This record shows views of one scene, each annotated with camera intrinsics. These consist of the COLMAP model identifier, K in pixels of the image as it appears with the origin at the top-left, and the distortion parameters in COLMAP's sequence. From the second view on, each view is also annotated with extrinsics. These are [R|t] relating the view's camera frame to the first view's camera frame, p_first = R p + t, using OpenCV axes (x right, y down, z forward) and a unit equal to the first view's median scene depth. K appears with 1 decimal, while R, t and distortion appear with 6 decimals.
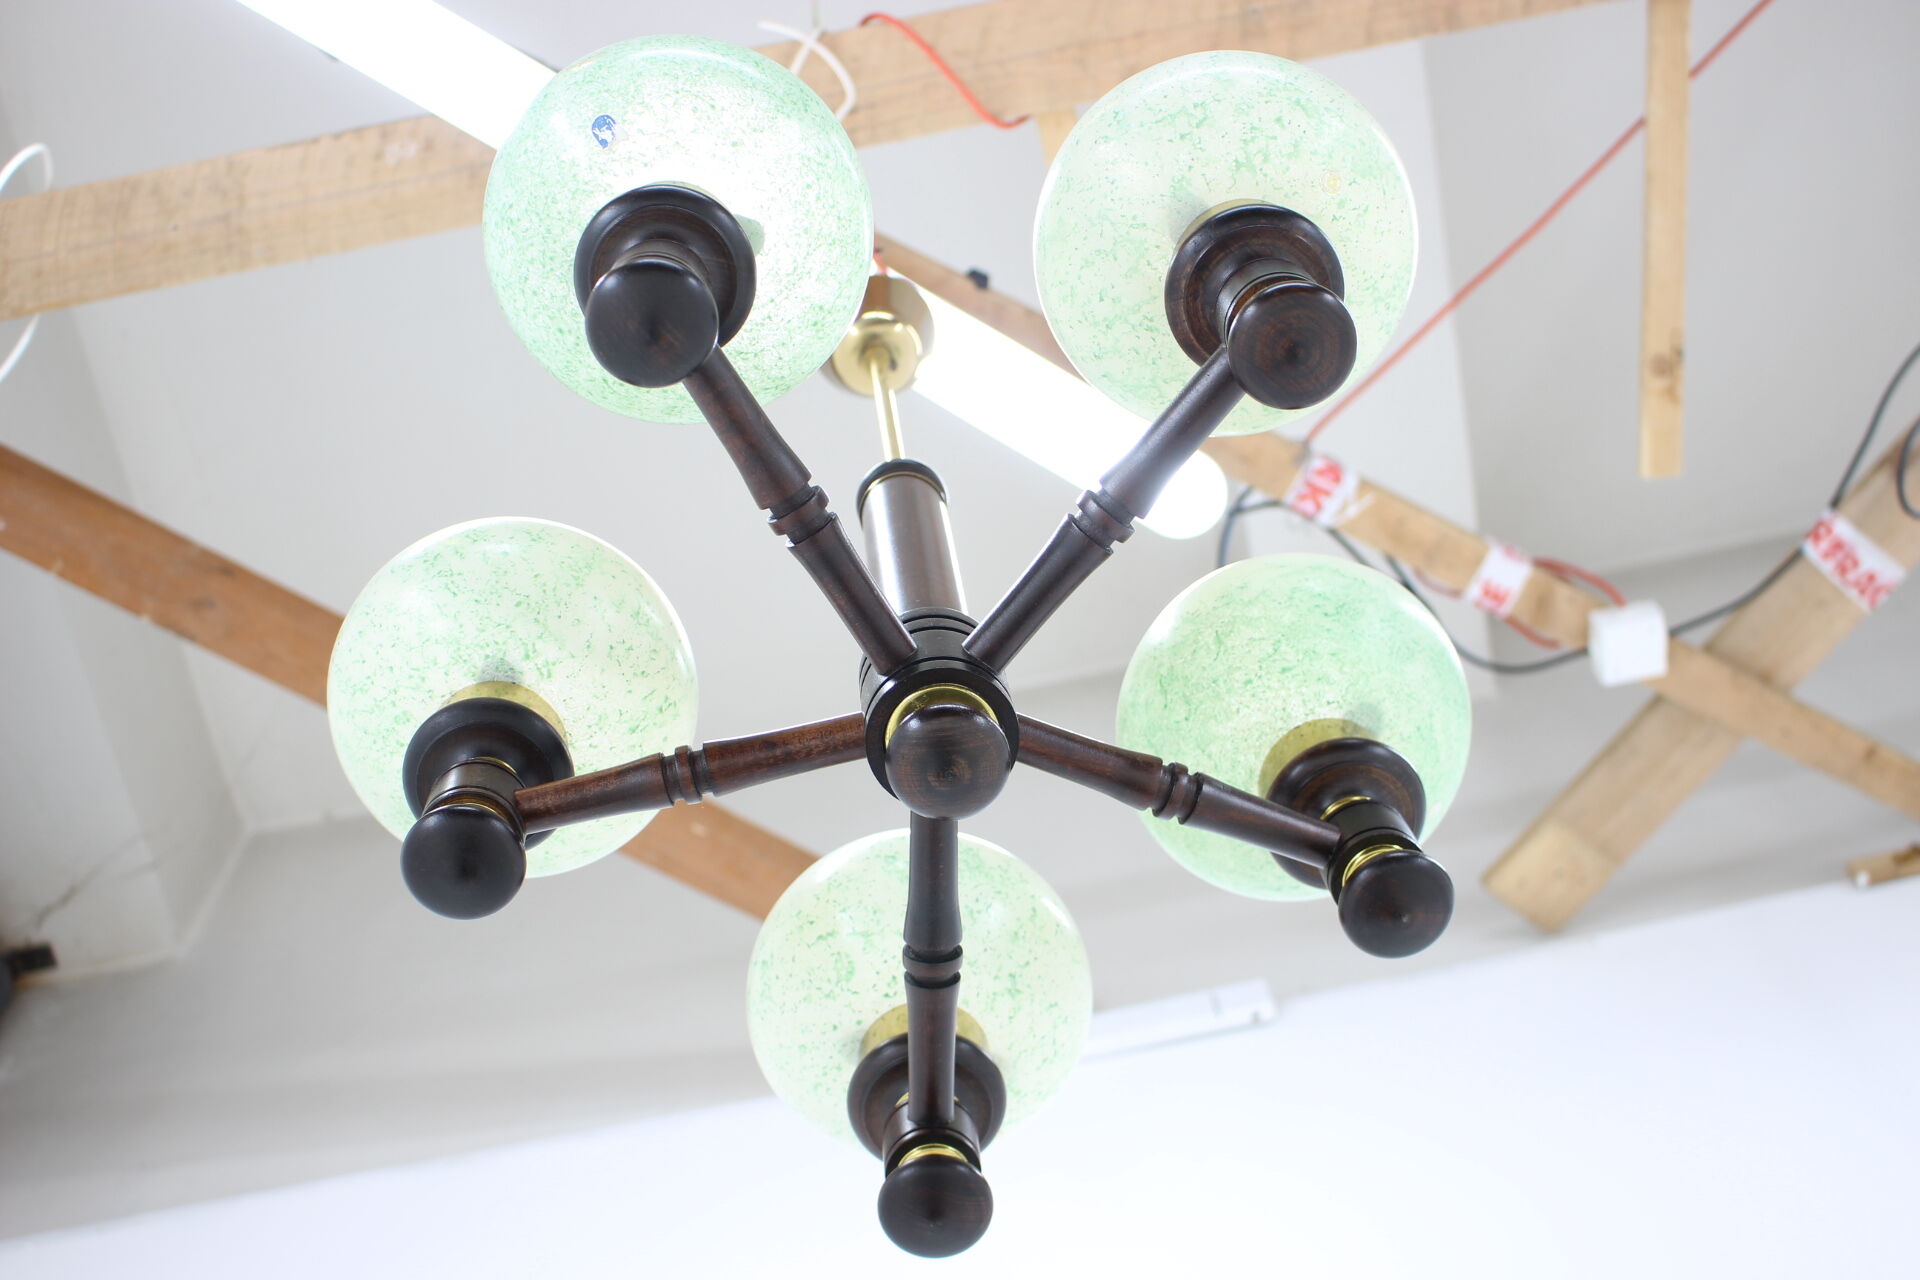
lens RADIAL K [[2443.7, 0, 960.0], [0, 2443.7, 640.0], [0, 0, 1]] dist [-0.095549, 0.000133]
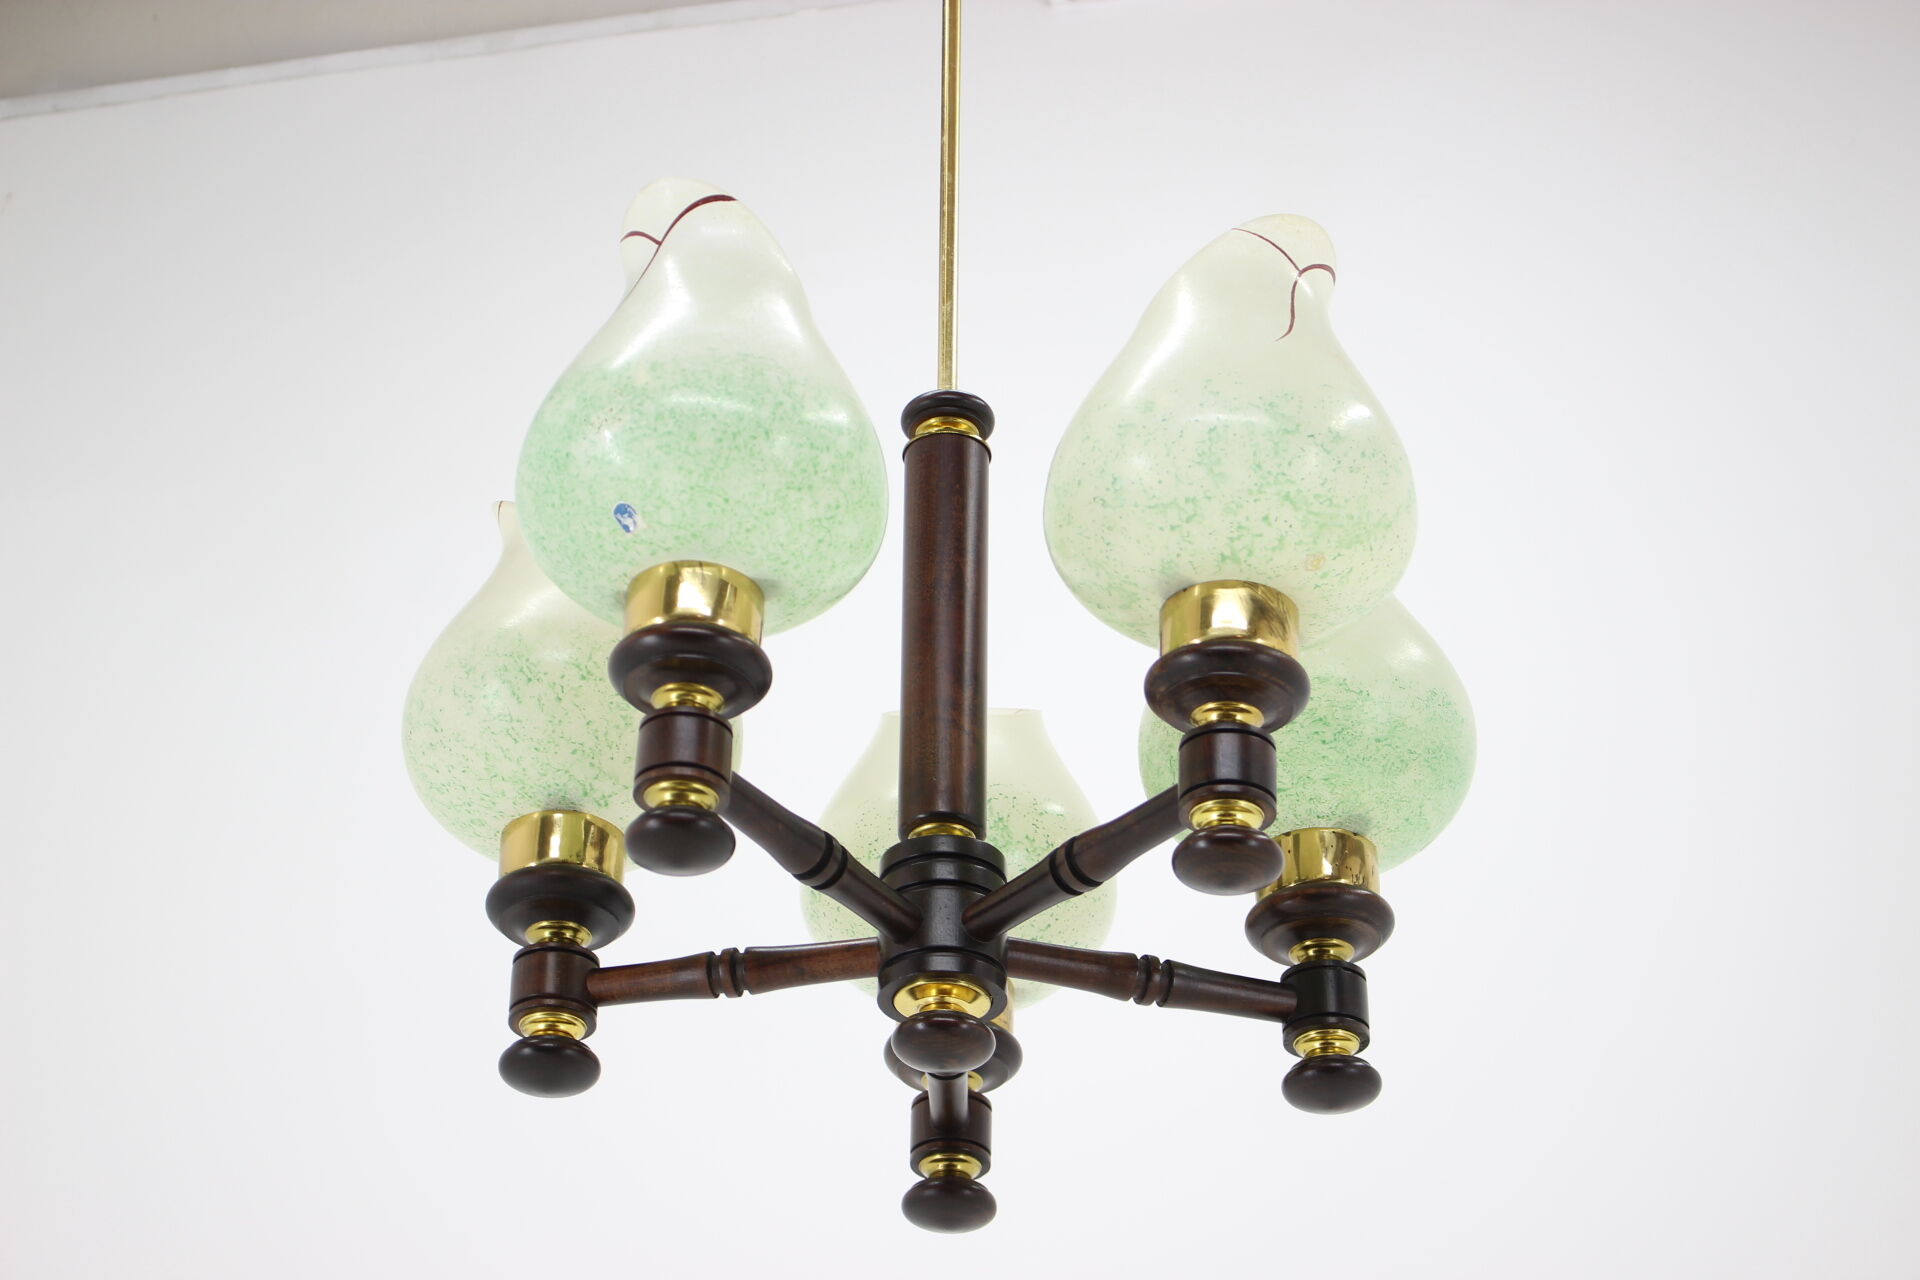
lens RADIAL K [[4051.0, 0, 960.0], [0, 4051.0, 640.0], [0, 0, 1]] dist [0.031388, -0.070663]
pose [[0.995931, 0.051572, -0.073910, 0.131242], [0.006188, 0.779023, 0.626965, -1.259853], [0.089911, -0.624871, 0.775534, -0.391564]]
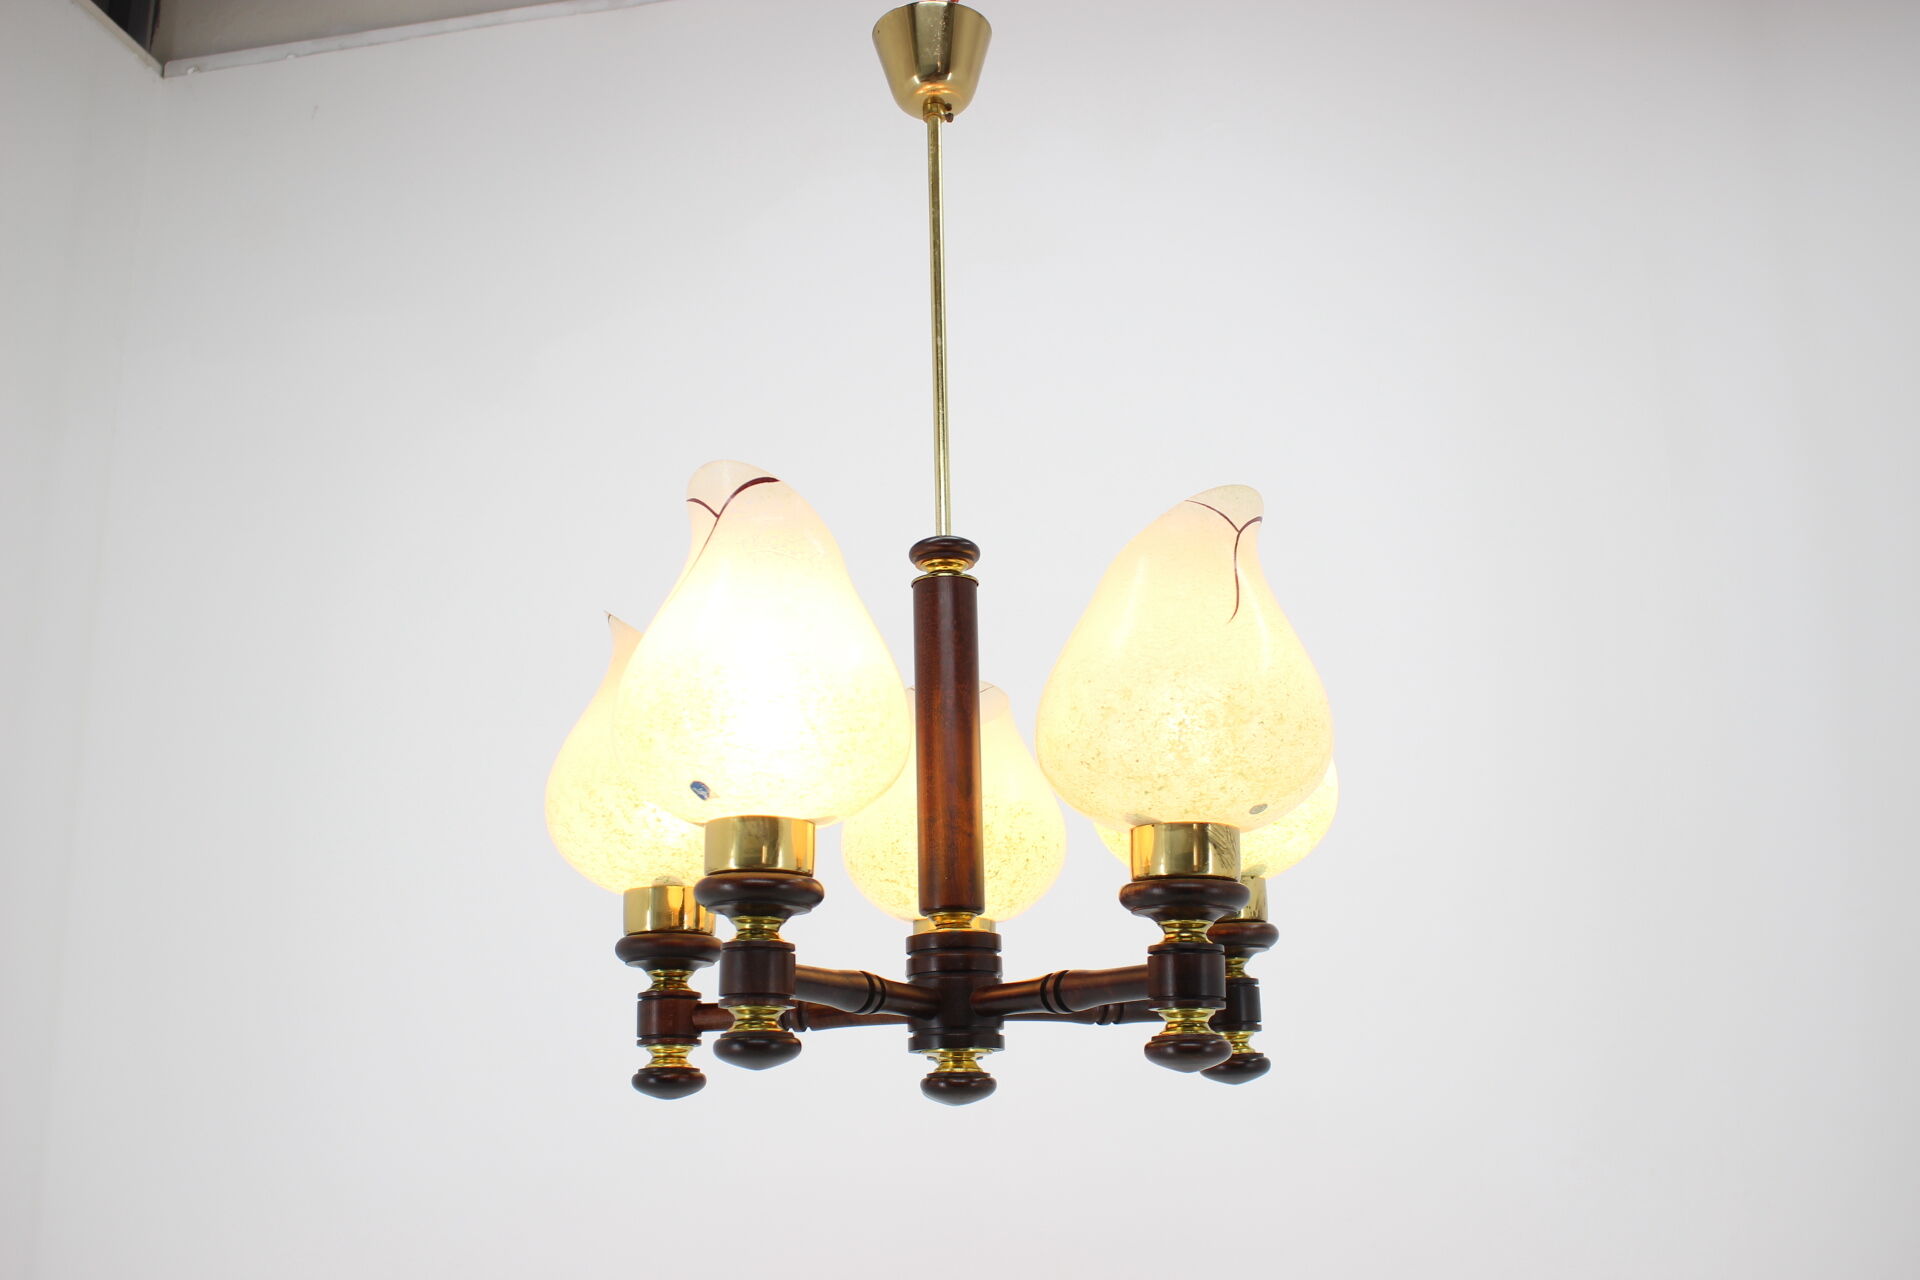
lens RADIAL K [[1922.5, 0, 960.0], [0, 1922.5, 640.0], [0, 0, 1]] dist [-0.079269, 0.001442]
pose [[0.998698, 0.045224, -0.023611, 0.012962], [-0.006664, 0.574480, 0.818491, -1.083472], [0.050580, -0.817268, 0.574033, 0.473524]]
